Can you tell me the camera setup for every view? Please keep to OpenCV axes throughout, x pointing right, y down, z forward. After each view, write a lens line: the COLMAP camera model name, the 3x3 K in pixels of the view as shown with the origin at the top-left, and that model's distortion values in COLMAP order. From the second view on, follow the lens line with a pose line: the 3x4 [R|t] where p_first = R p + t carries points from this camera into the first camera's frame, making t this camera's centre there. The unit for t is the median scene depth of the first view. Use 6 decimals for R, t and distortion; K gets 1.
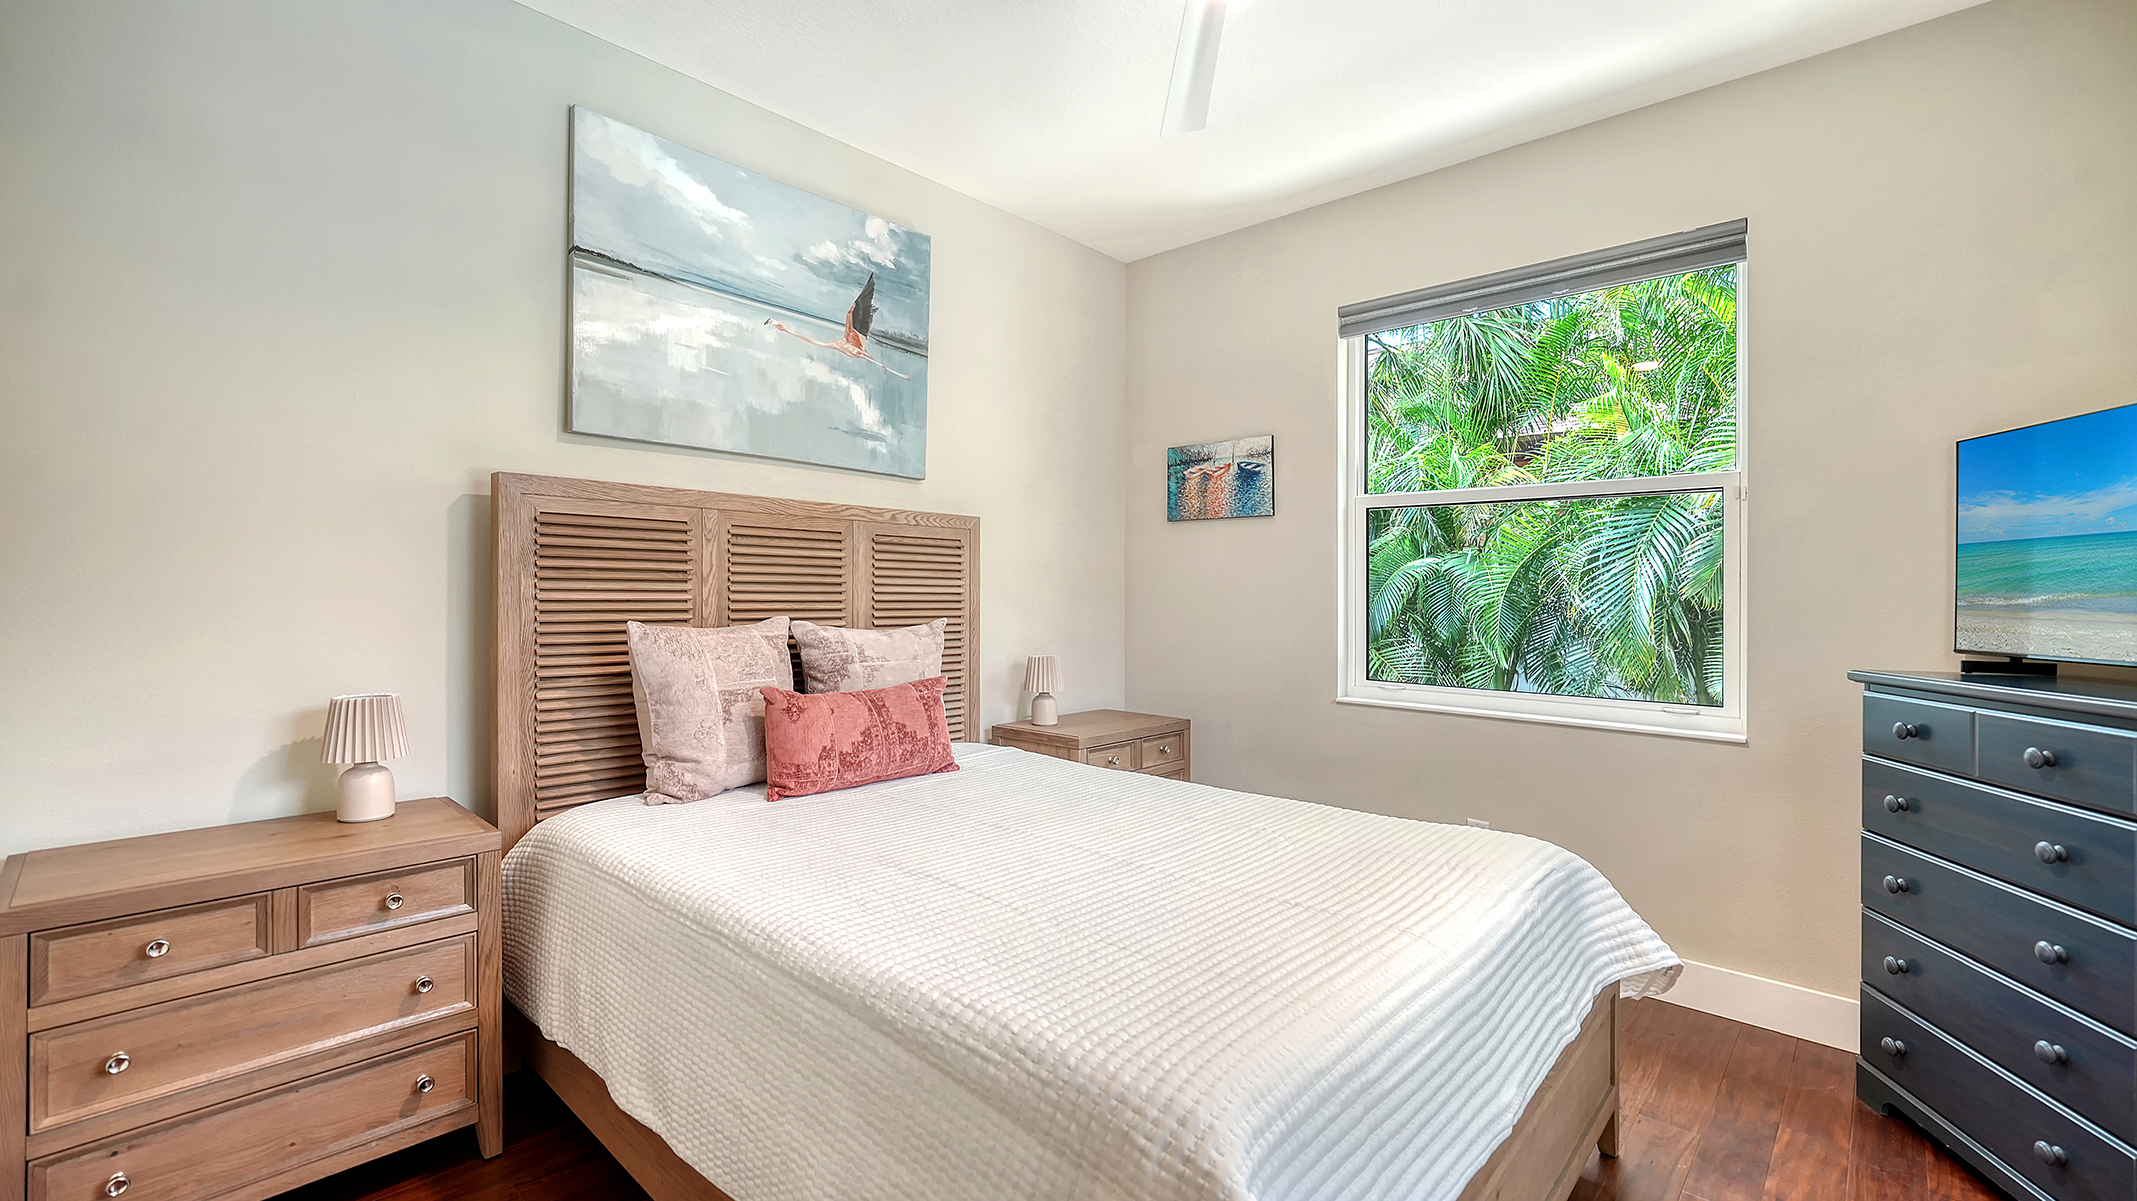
lens RADIAL K [[923.3, 0, 1063.5], [0, 923.3, 596.4], [0, 0, 1]] dist [0.002871, 0.000016]
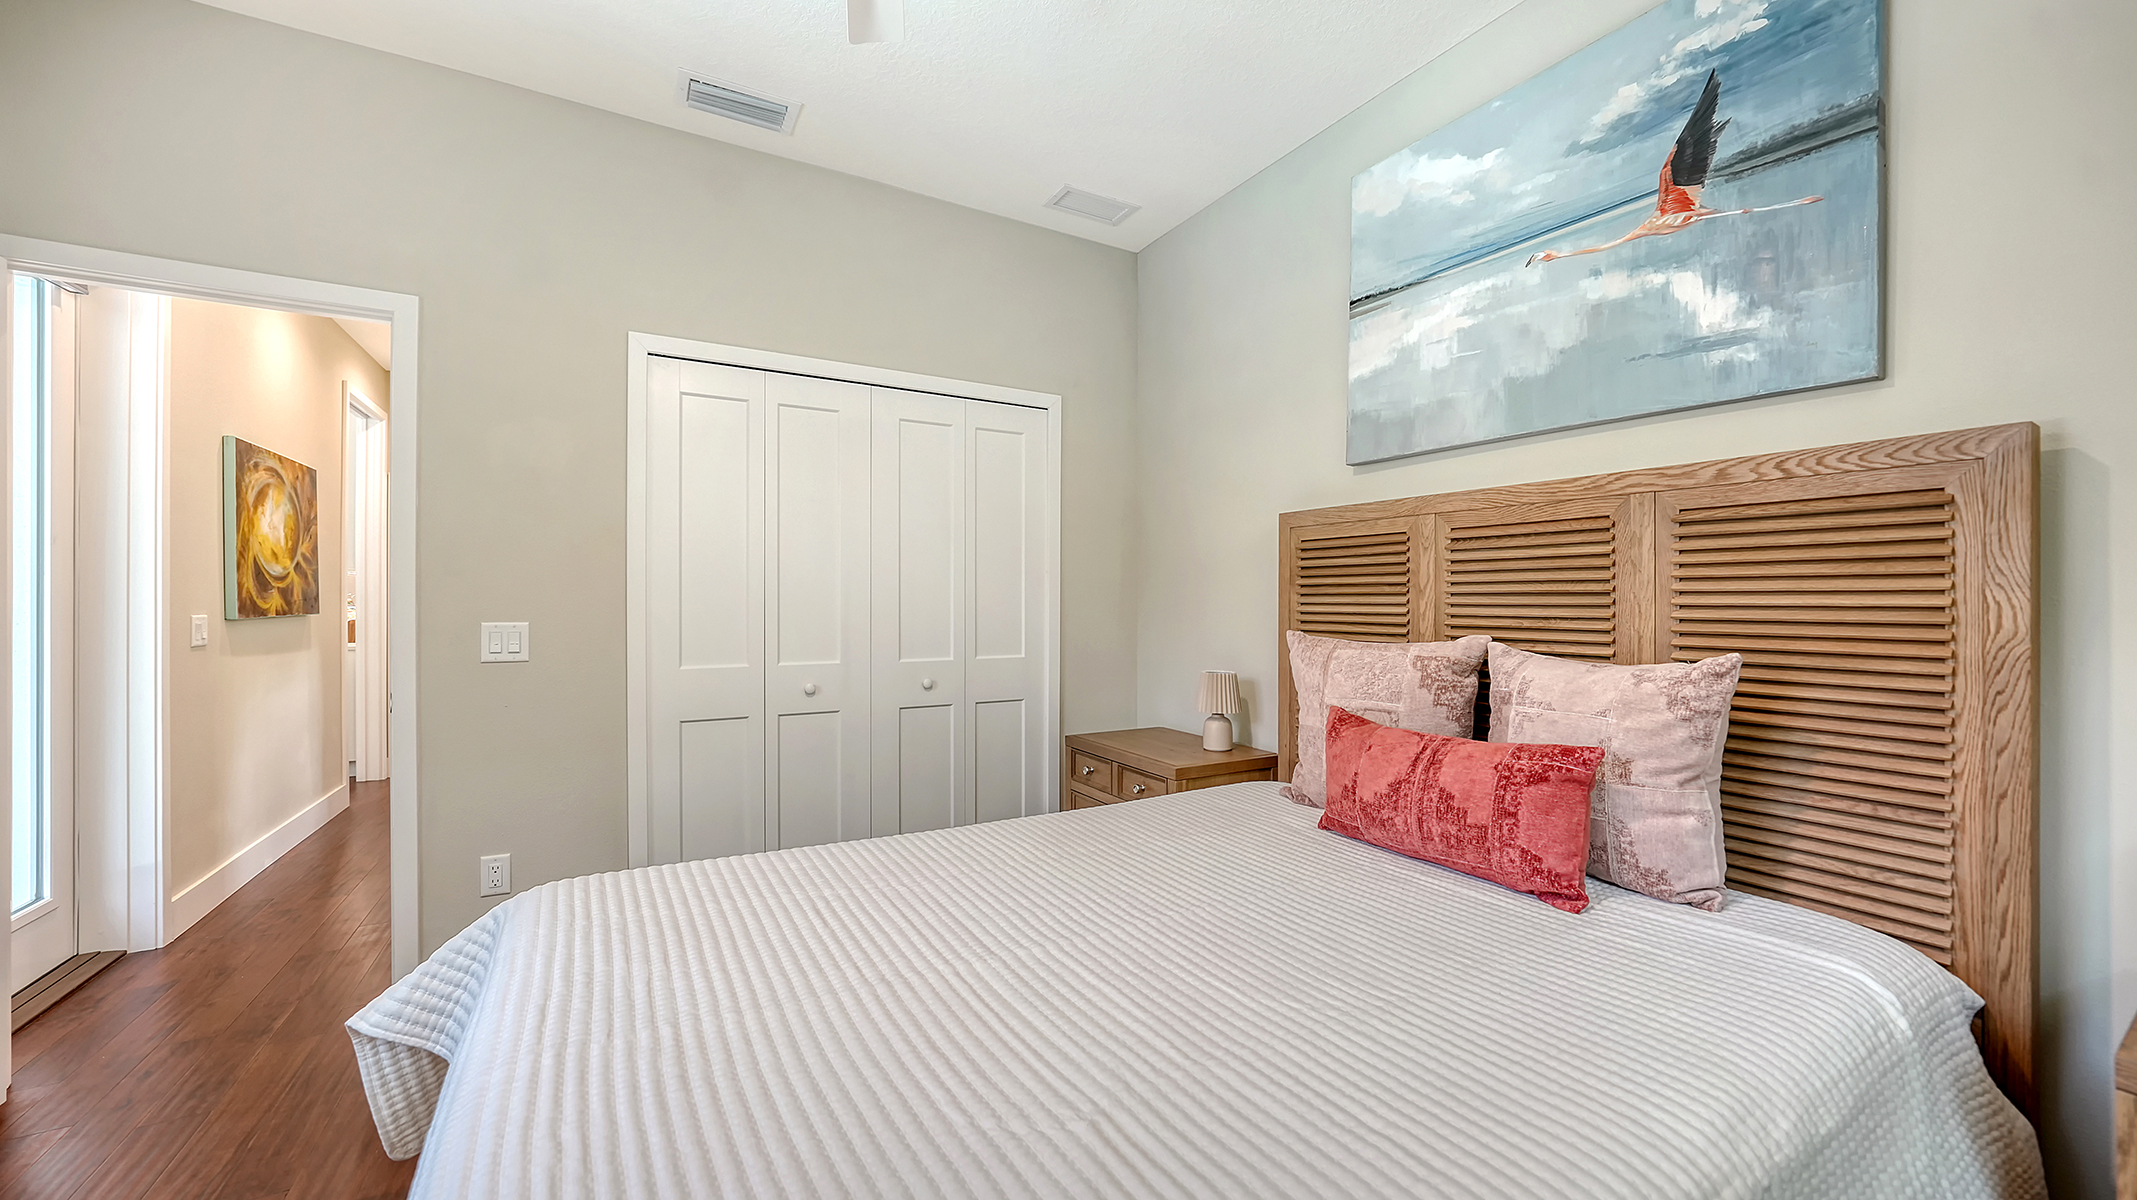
lens RADIAL K [[825.6, 0, 1065.1], [0, 825.6, 607.3], [0, 0, 1]] dist [-0.001595, -0.000090]
pose [[-0.309144, -0.004220, -0.951006, 0.465220], [-0.011447, 0.999934, -0.000716, 0.002027], [0.950946, 0.010665, -0.309172, 0.839745]]
